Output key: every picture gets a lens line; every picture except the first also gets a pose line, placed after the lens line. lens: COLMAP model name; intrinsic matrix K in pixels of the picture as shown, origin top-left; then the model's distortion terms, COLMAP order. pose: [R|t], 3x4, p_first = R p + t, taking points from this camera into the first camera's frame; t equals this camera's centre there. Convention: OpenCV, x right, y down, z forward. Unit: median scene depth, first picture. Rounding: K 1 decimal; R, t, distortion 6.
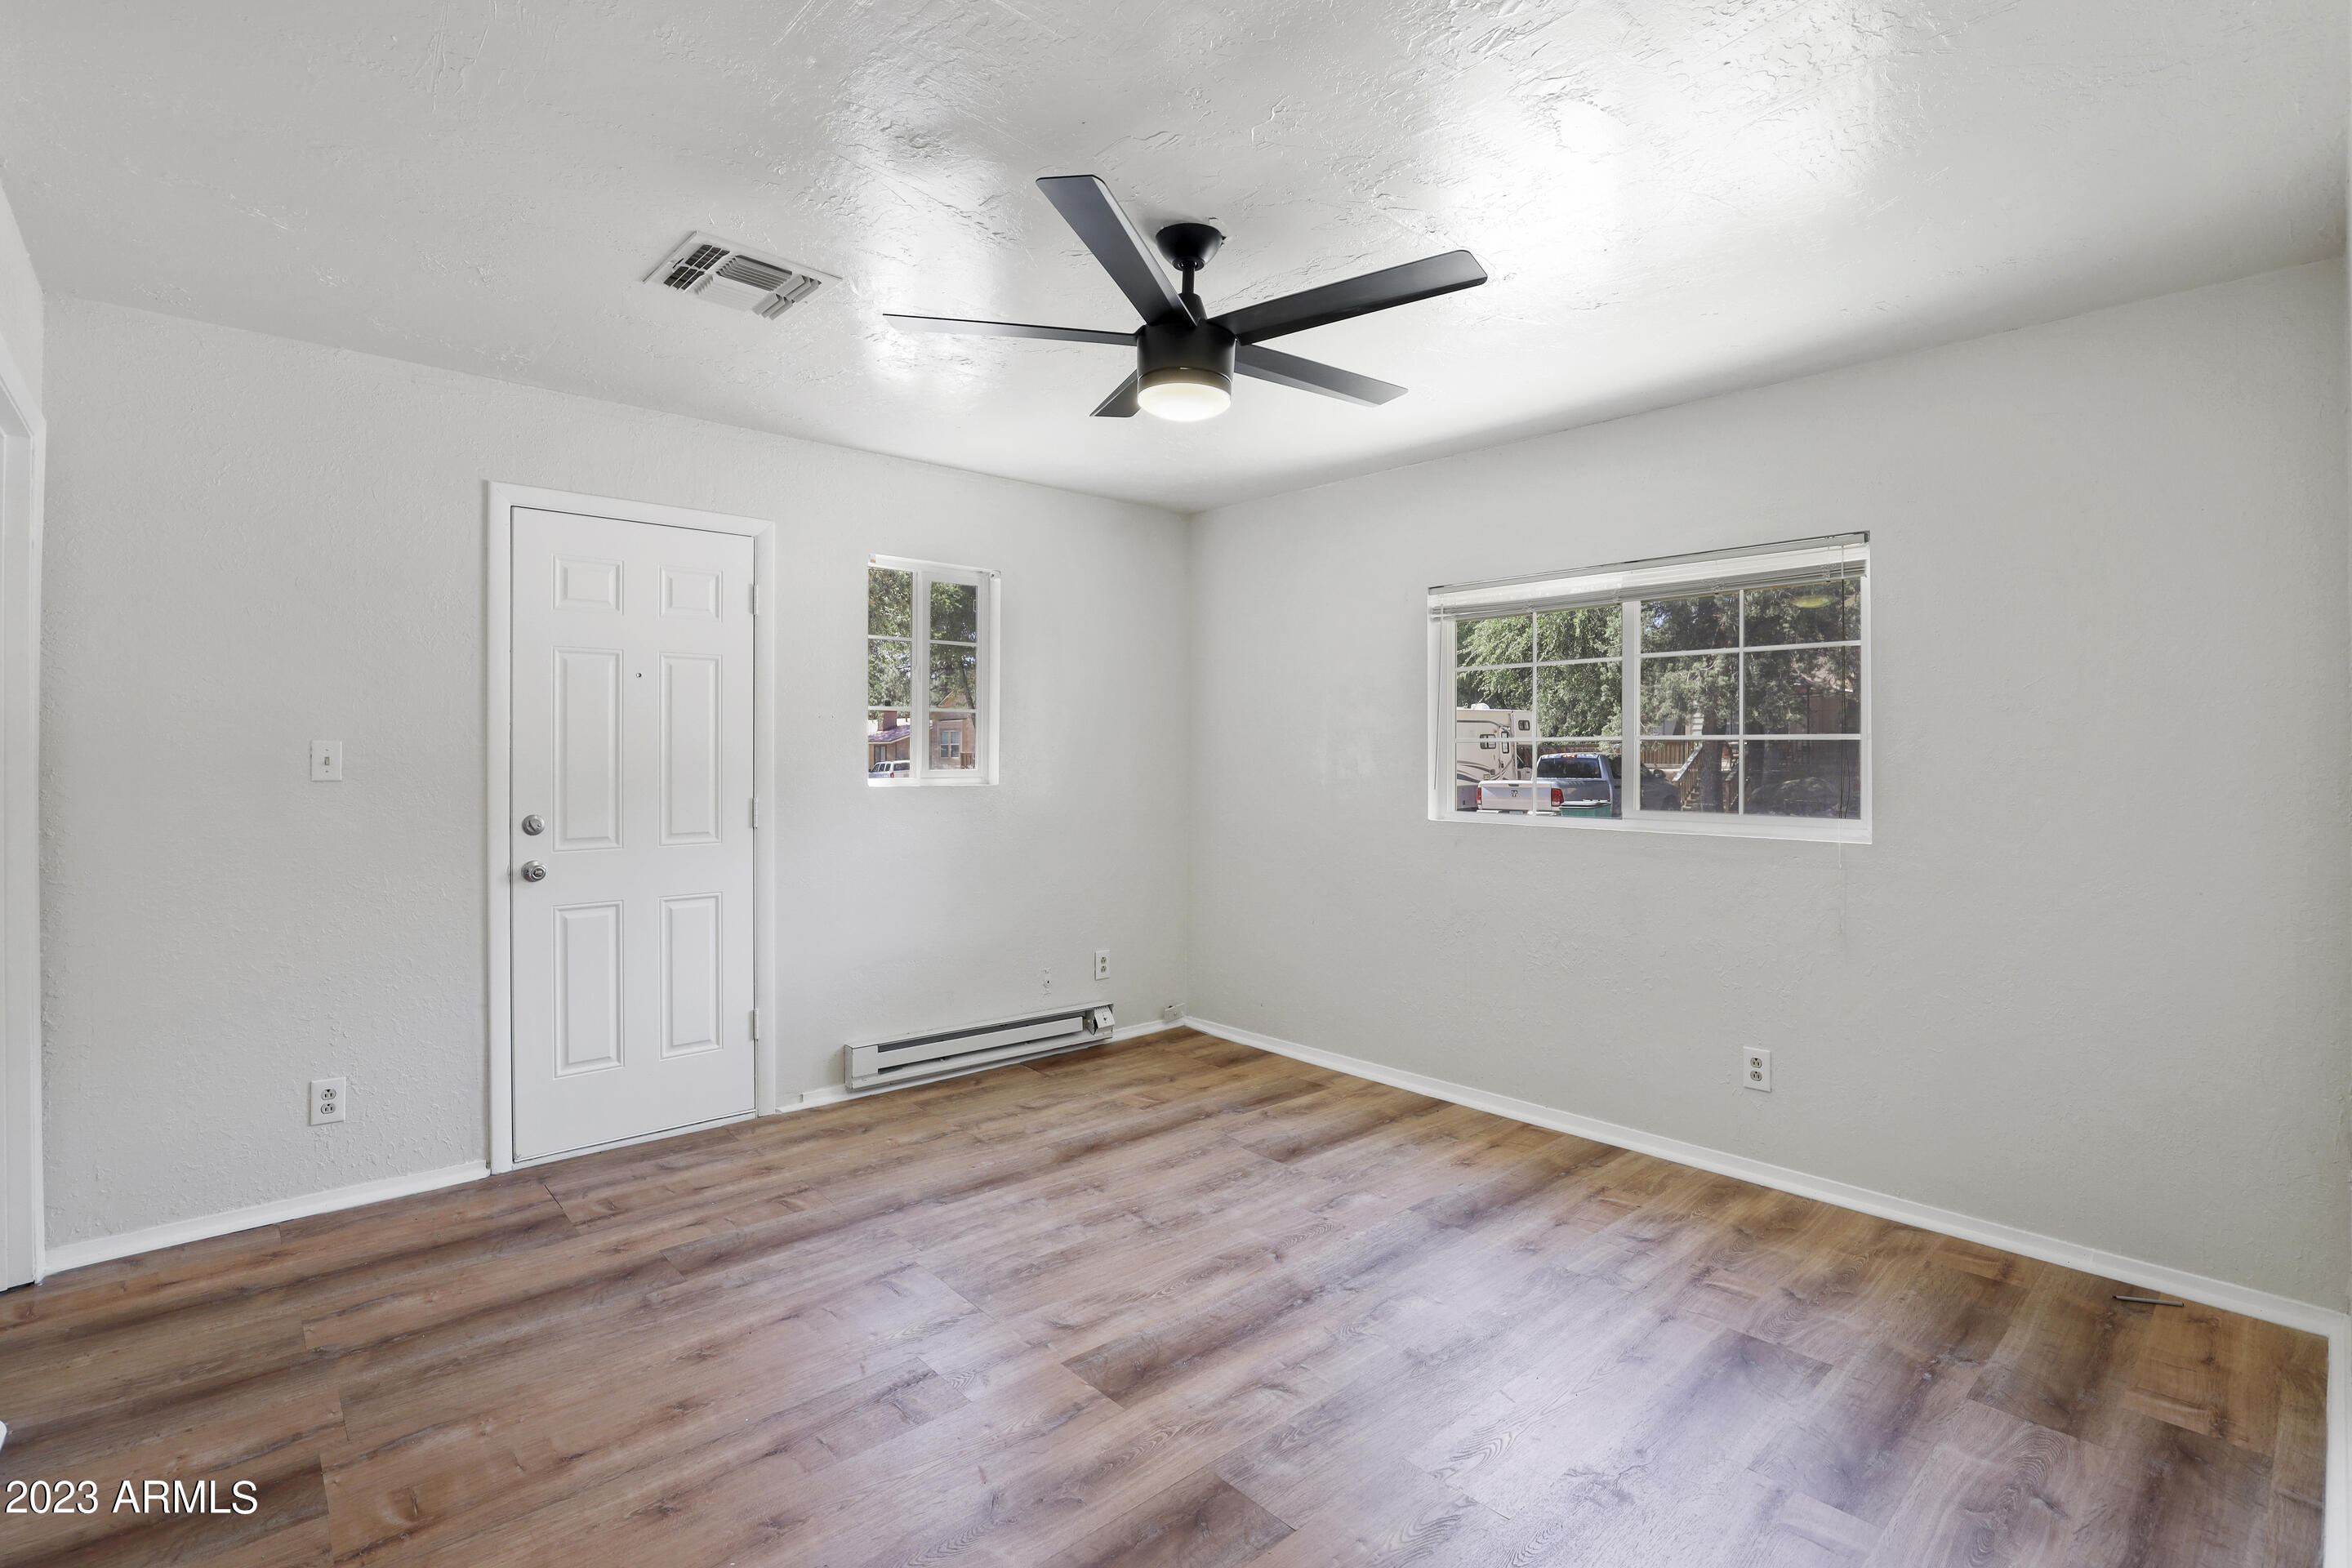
lens RADIAL K [[1124.7, 0, 1176.0], [0, 1124.7, 784.0], [0, 0, 1]] dist [-0.018910, -0.000133]
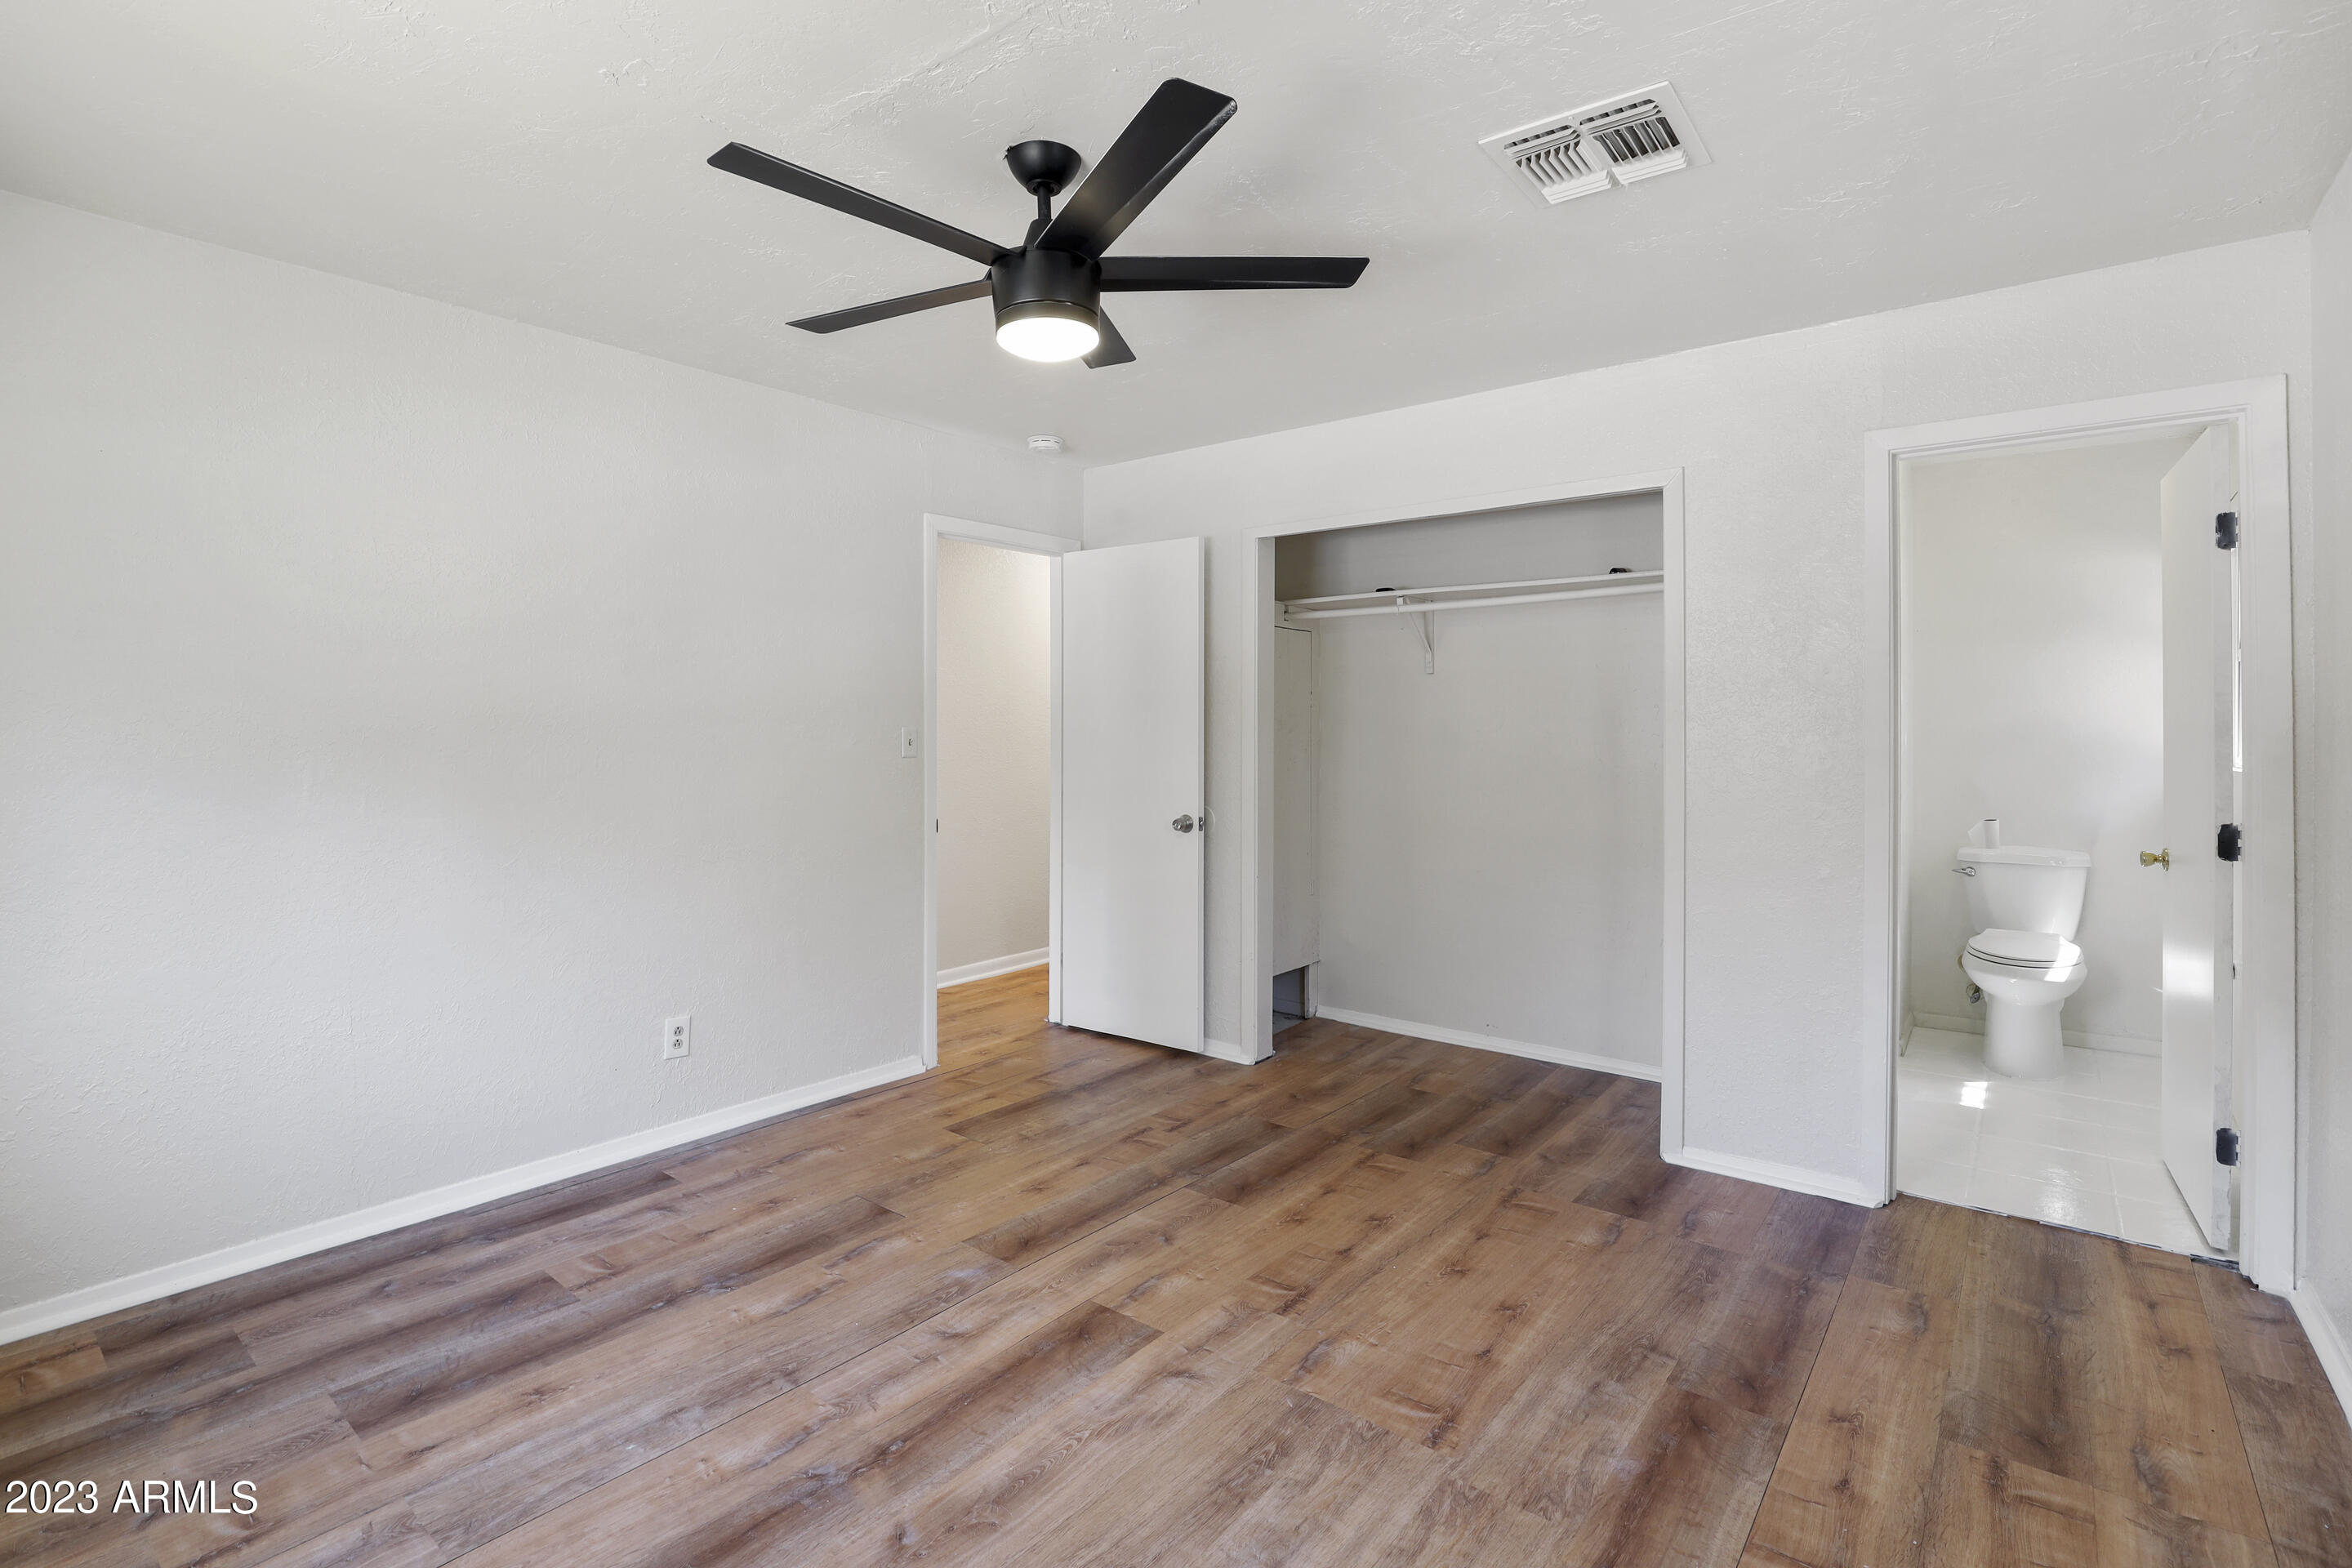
lens RADIAL K [[1153.0, 0, 1175.1], [0, 1153.0, 707.2], [0, 0, 1]] dist [-0.019302, -0.000029]
pose [[-0.988529, -0.007540, -0.150841, 0.045469], [-0.008898, 0.999926, 0.008331, -0.052011], [0.150767, 0.009578, -0.988523, 1.925800]]
